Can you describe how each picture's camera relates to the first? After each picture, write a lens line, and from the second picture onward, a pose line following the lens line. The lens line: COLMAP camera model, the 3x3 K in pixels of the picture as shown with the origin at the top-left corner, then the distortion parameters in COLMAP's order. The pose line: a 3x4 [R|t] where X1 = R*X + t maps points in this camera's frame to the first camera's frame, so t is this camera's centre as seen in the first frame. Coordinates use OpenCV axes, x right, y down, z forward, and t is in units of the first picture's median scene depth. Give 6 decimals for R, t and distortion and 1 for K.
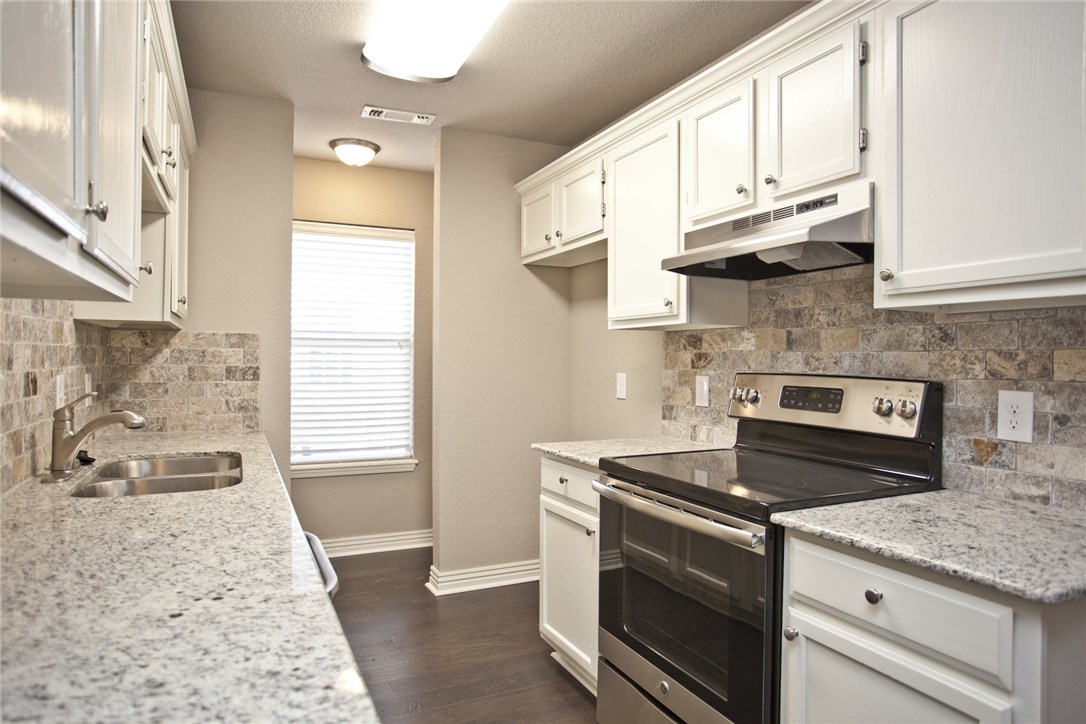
lens RADIAL K [[660.9, 0, 549.9], [0, 660.9, 360.8], [0, 0, 1]] dist [-0.011282, 0.007740]
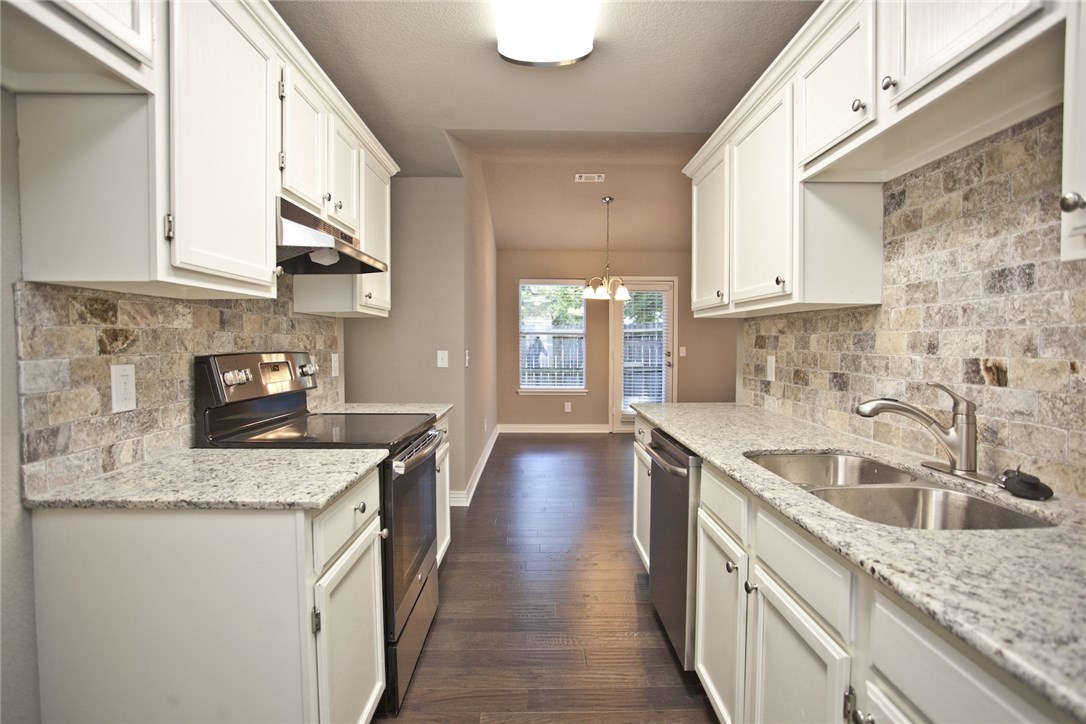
lens RADIAL K [[548.9, 0, 550.2], [0, 548.9, 360.3], [0, 0, 1]] dist [-0.012338, 0.008770]
pose [[-0.907811, -0.022132, 0.418795, -0.377049], [-0.006404, 0.999222, 0.038923, -0.005026], [-0.419330, 0.032653, -0.907246, 1.320491]]
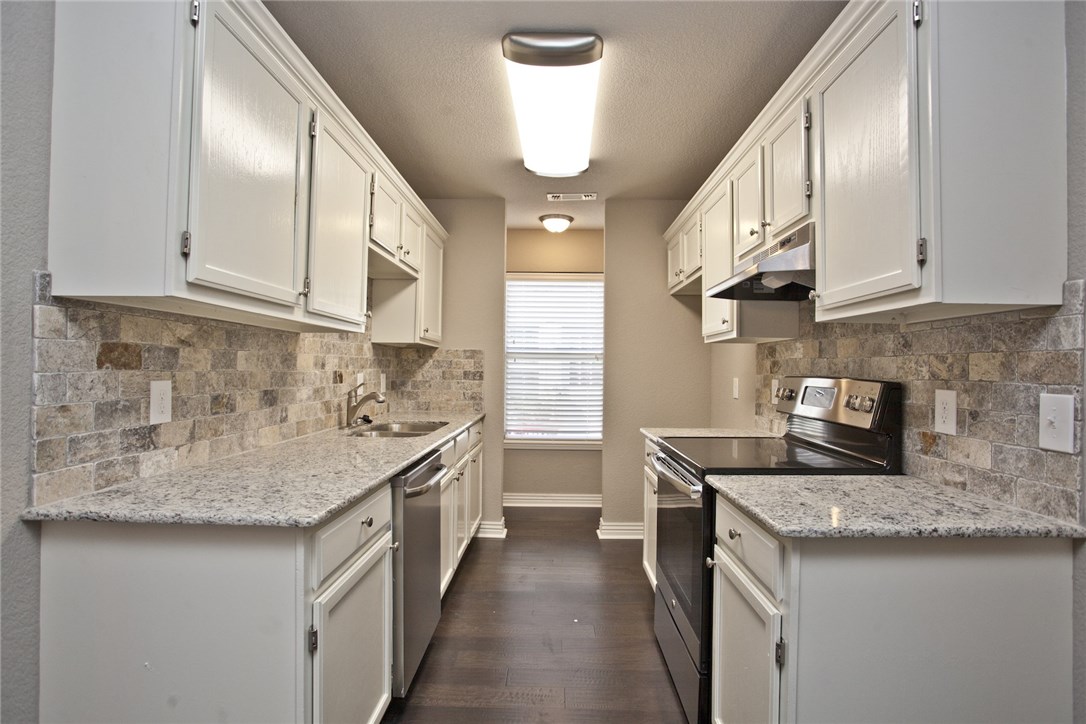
lens RADIAL K [[548.9, 0, 550.6], [0, 548.9, 359.1], [0, 0, 1]] dist [-0.012338, 0.008770]
pose [[0.895585, -0.005495, -0.444856, 0.311939], [-0.005582, 0.999706, -0.023586, 0.011297], [0.444855, 0.023607, 0.895291, -0.095490]]
